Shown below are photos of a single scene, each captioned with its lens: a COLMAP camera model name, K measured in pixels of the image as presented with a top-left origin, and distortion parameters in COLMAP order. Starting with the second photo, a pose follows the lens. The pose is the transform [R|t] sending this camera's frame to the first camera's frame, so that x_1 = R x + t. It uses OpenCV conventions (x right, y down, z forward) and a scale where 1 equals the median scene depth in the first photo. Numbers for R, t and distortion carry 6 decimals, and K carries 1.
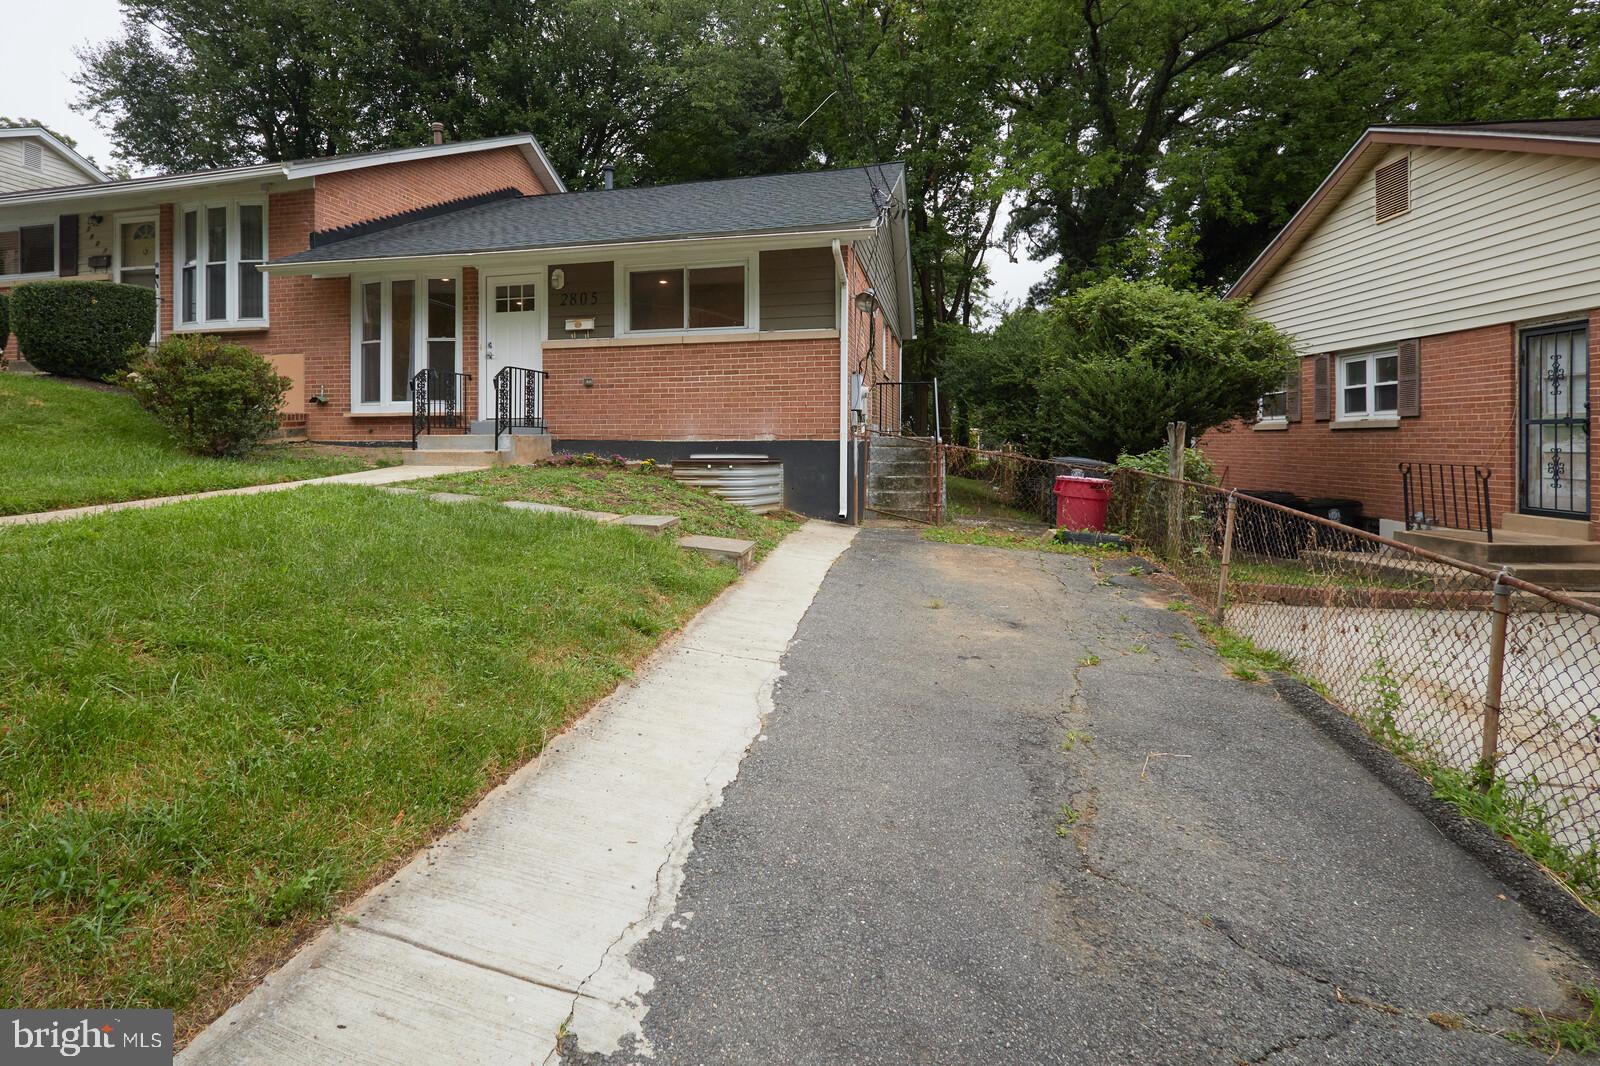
lens RADIAL K [[736.5, 0, 798.6], [0, 736.5, 516.4], [0, 0, 1]] dist [0.001569, -0.000299]
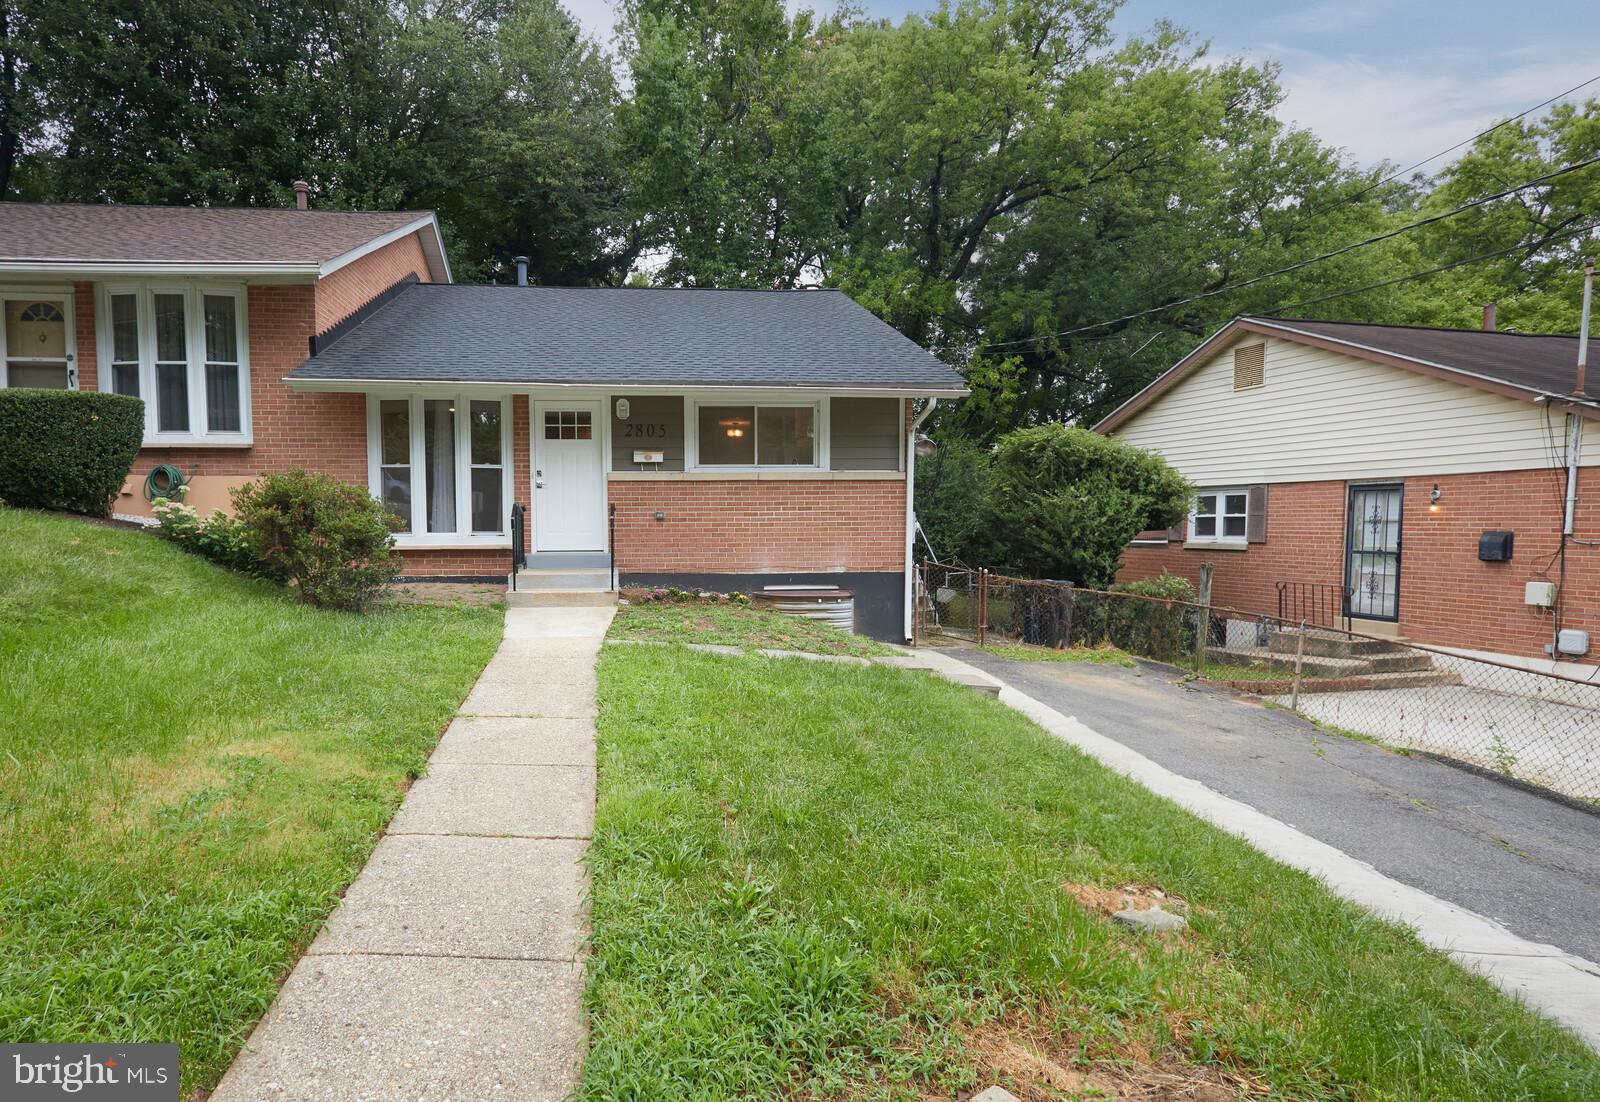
lens RADIAL K [[743.7, 0, 799.6], [0, 743.7, 656.1], [0, 0, 1]] dist [0.001229, 0.000834]
pose [[0.950985, -0.049873, 0.305188, -0.423519], [0.031758, 0.997442, 0.064037, -0.050242], [-0.307601, -0.051206, 0.950136, -0.030724]]
